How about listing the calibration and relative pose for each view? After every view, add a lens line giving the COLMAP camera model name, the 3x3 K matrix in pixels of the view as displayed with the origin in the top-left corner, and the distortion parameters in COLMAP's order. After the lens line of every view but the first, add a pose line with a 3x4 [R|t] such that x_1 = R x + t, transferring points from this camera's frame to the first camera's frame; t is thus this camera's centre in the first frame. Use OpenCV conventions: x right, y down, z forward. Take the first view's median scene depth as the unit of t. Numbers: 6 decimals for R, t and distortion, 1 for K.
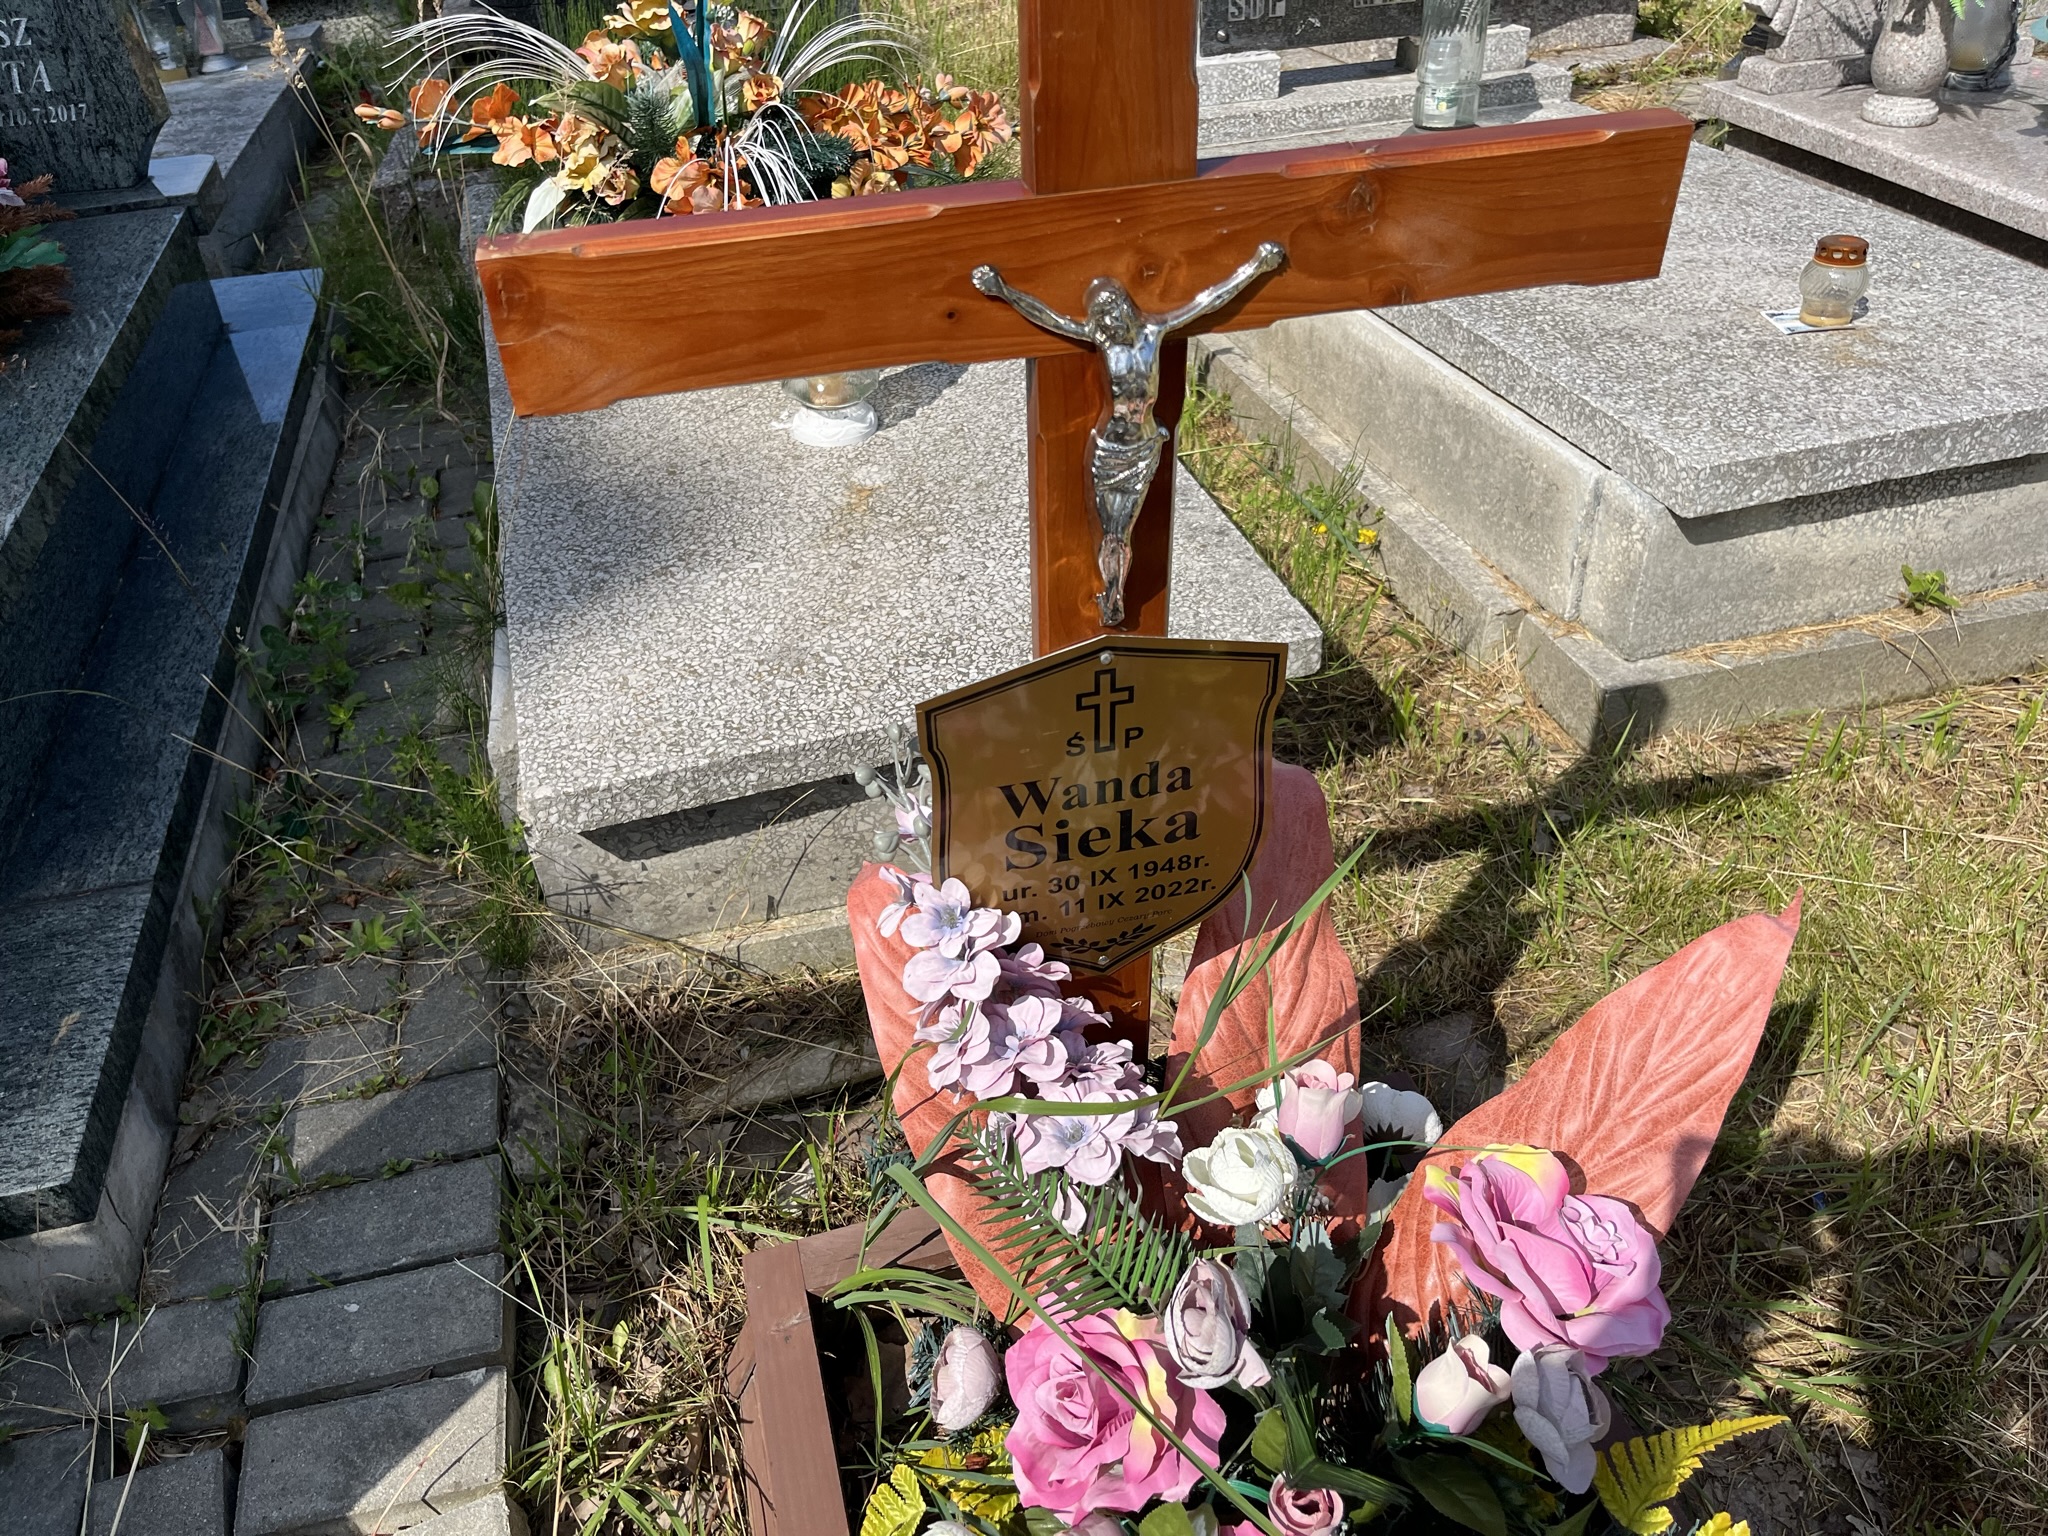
lens RADIAL K [[1559.0, 0, 1032.7], [0, 1559.0, 776.9], [0, 0, 1]] dist [0.052856, -0.069716]
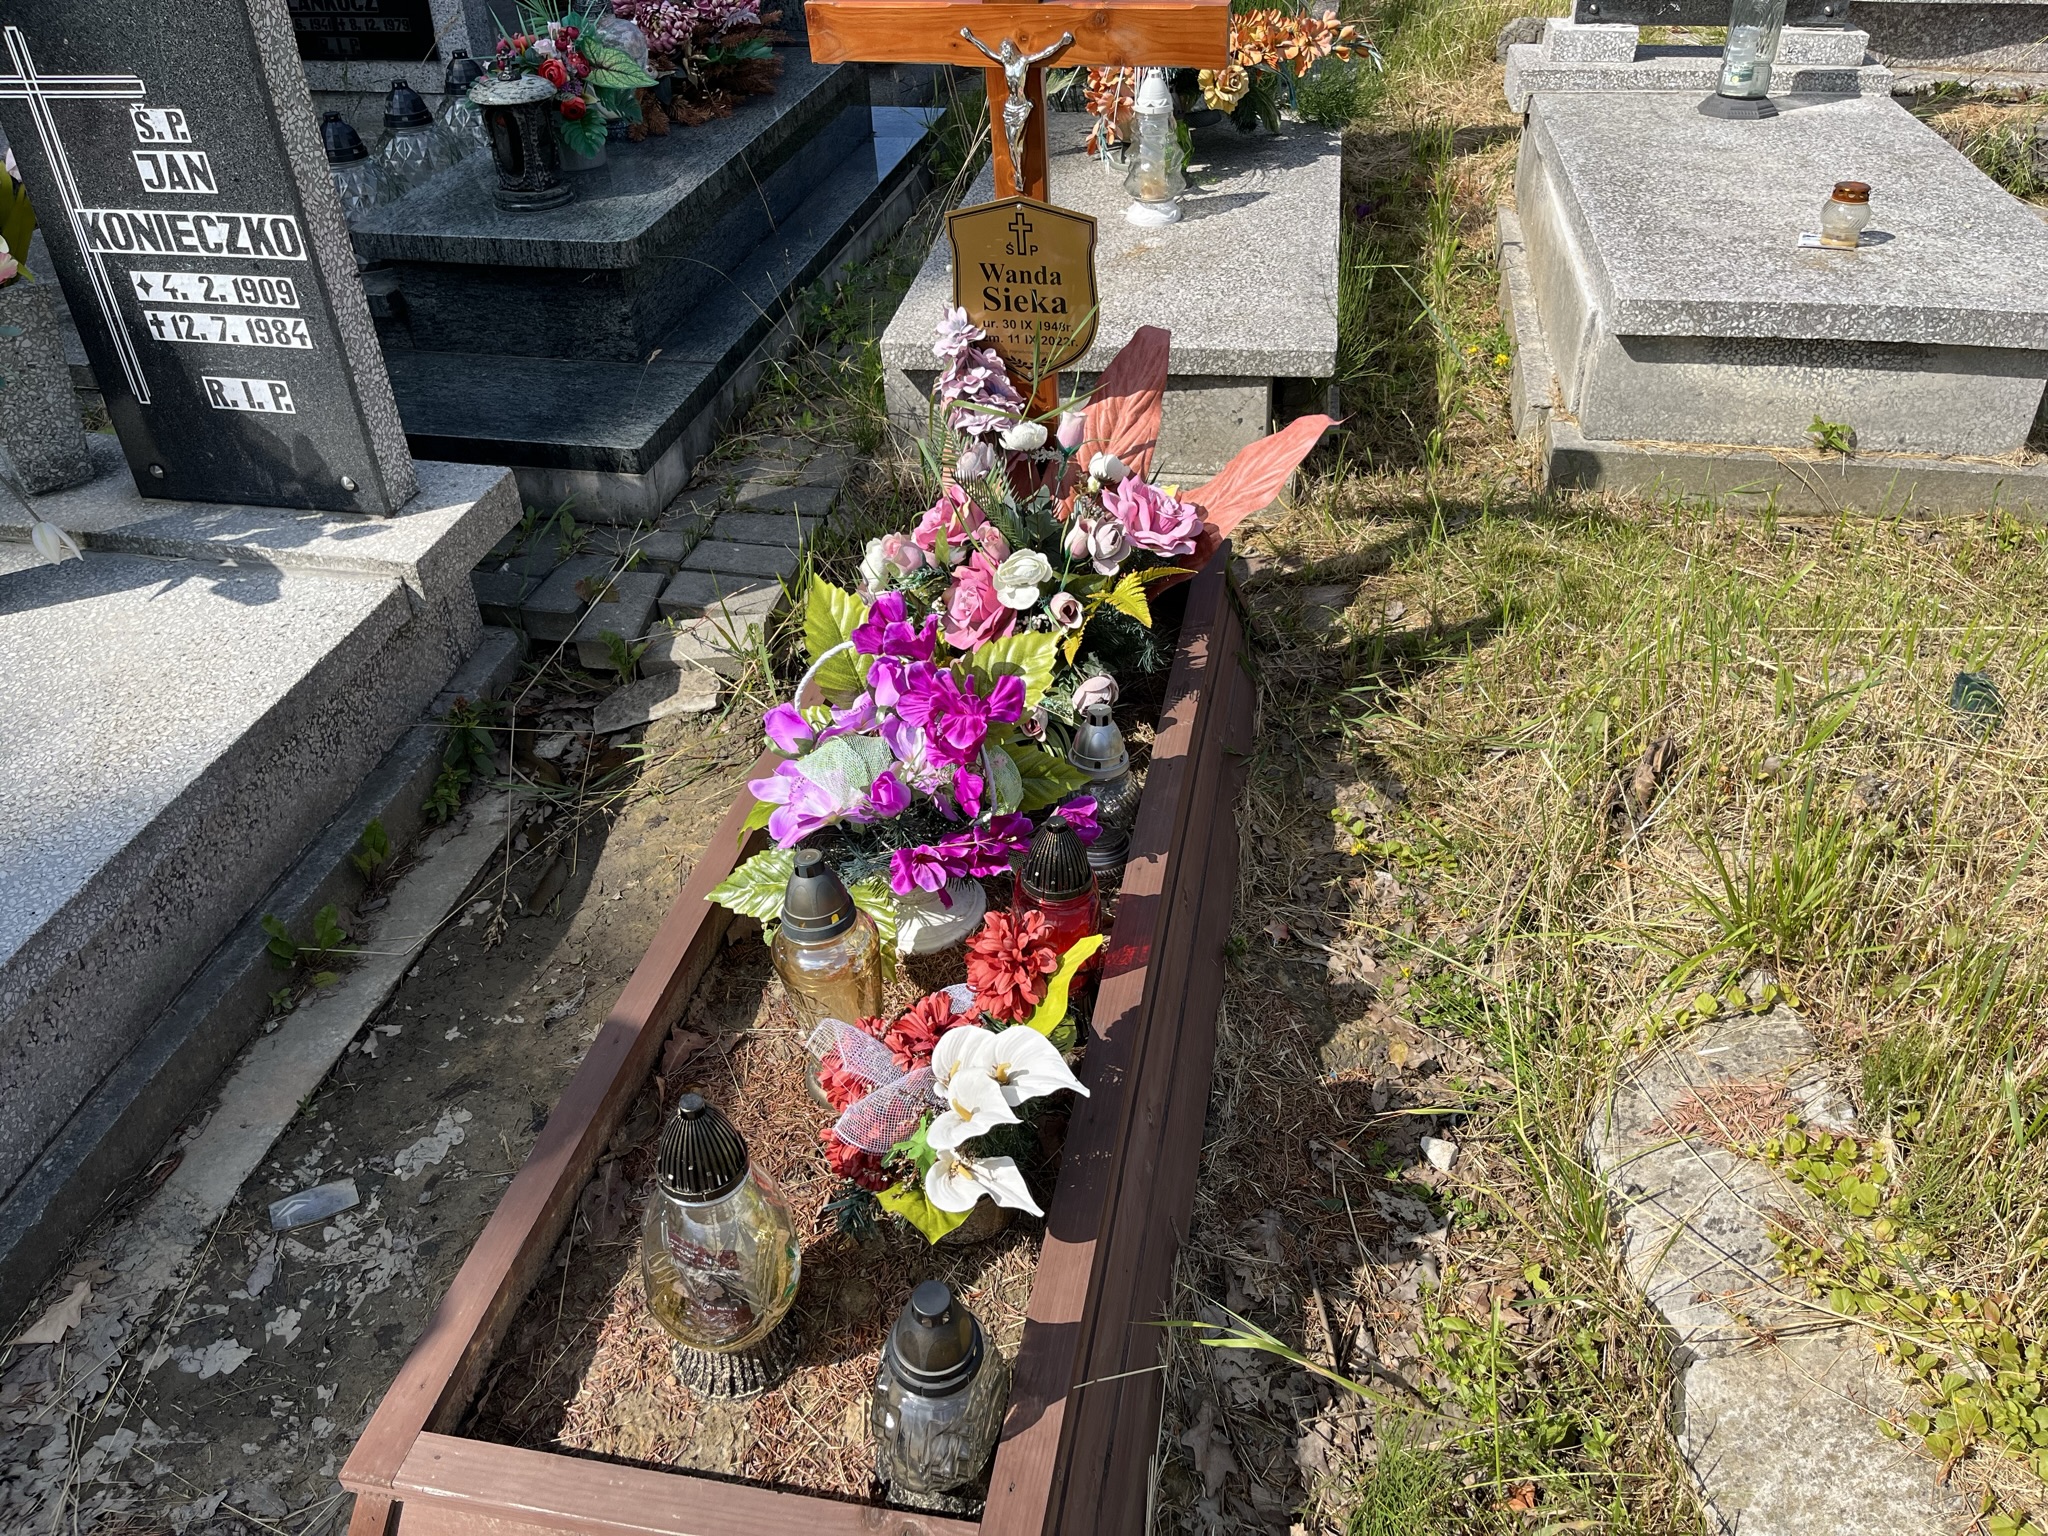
lens RADIAL K [[1559.0, 0, 1025.9], [0, 1559.0, 756.6], [0, 0, 1]] dist [0.052856, -0.069716]
pose [[0.897179, 0.266187, -0.352441, 0.533536], [-0.262770, 0.963085, 0.058475, 0.281724], [0.354996, 0.040148, 0.934005, -0.590051]]
